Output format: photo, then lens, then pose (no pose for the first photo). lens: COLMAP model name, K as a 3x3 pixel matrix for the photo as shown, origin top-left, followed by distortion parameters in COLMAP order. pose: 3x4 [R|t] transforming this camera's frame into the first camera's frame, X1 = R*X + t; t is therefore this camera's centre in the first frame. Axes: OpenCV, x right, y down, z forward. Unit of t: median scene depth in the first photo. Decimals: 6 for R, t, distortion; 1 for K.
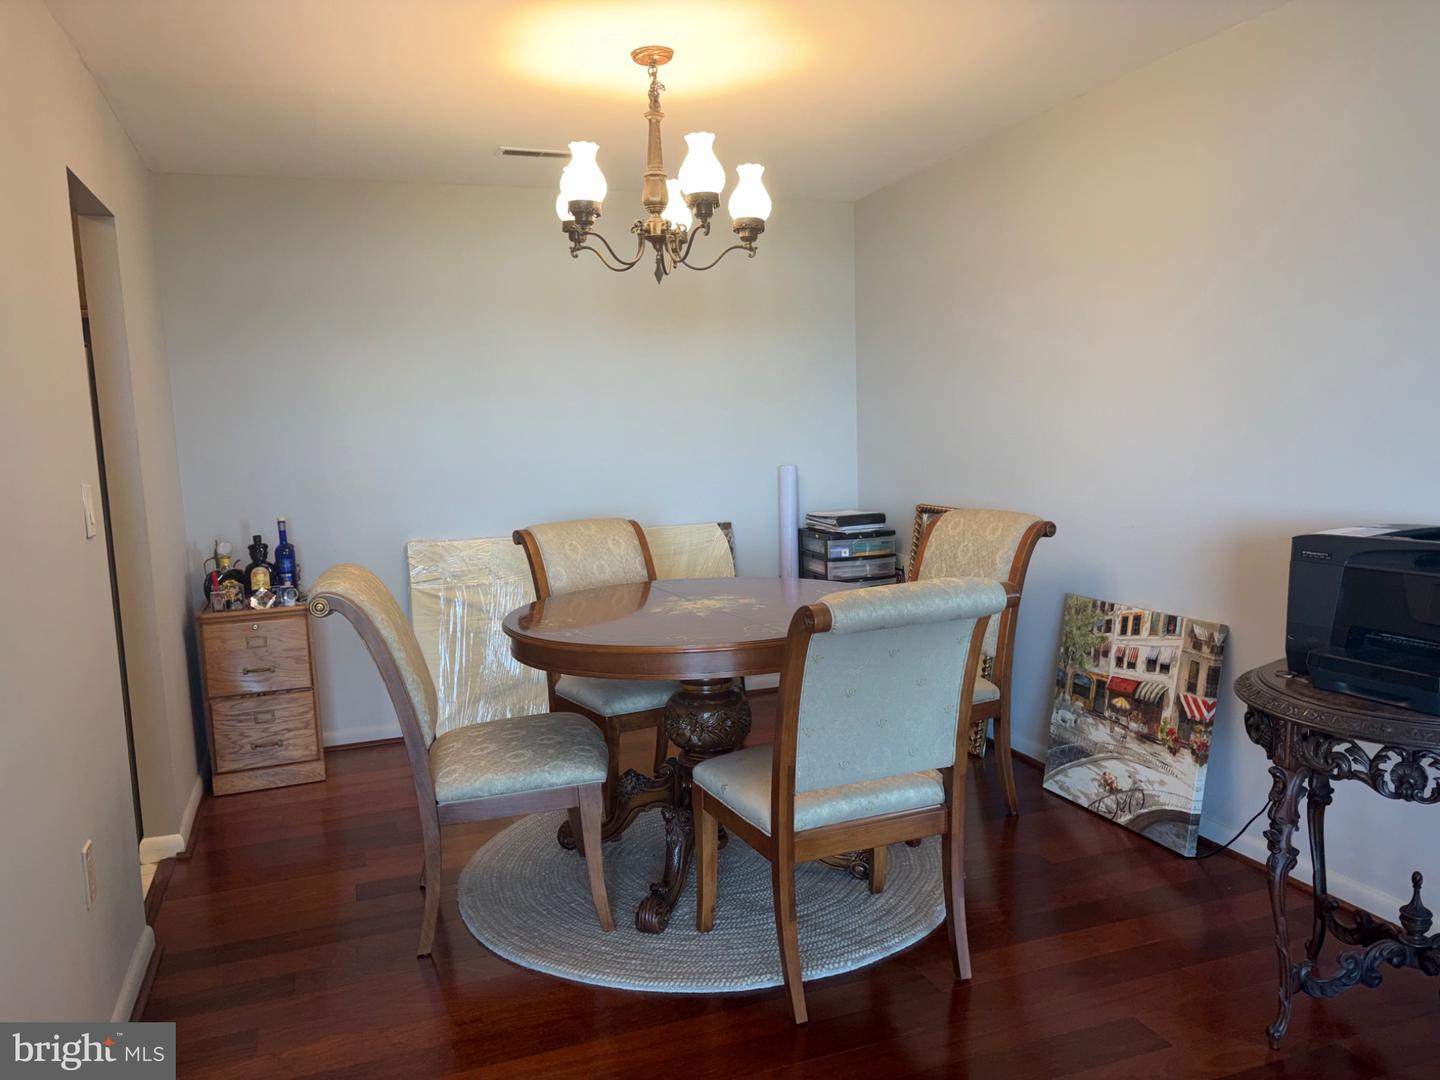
lens RADIAL K [[1104.6, 0, 719.9], [0, 1104.6, 552.4], [0, 0, 1]] dist [0.022073, 0.004648]
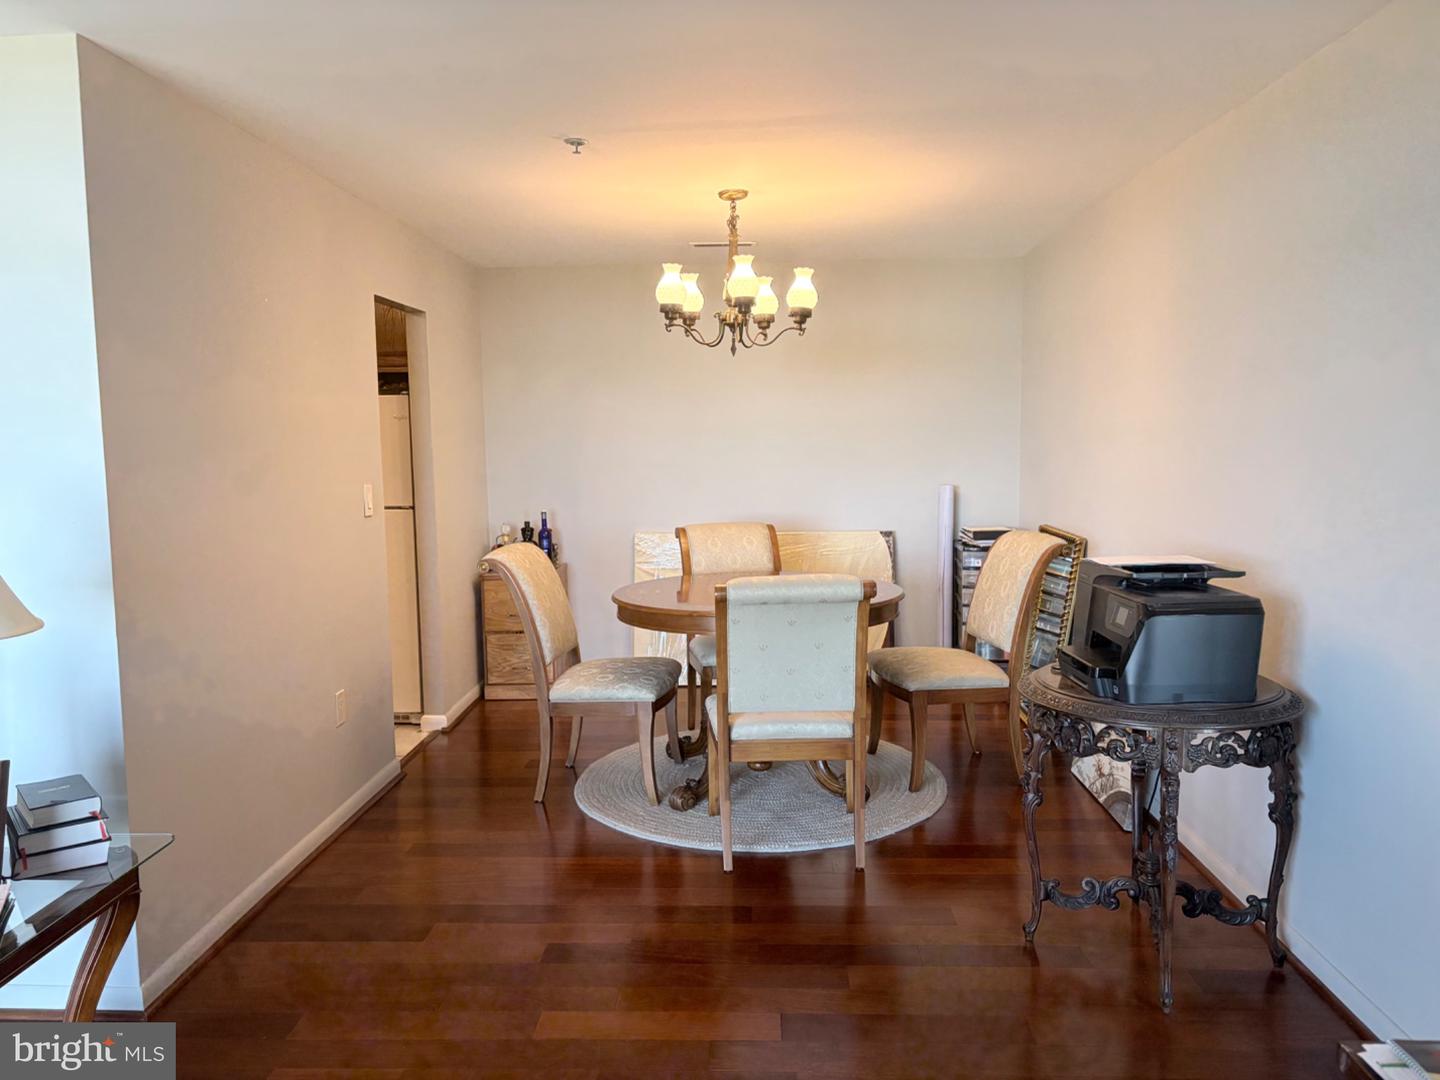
lens RADIAL K [[1108.3, 0, 710.7], [0, 1108.3, 543.0], [0, 0, 1]] dist [0.105026, -0.146861]
pose [[0.921450, 0.059875, -0.383856, 0.465910], [-0.063407, 0.997982, 0.003457, -0.010139], [0.383288, 0.021153, 0.923387, -0.299339]]
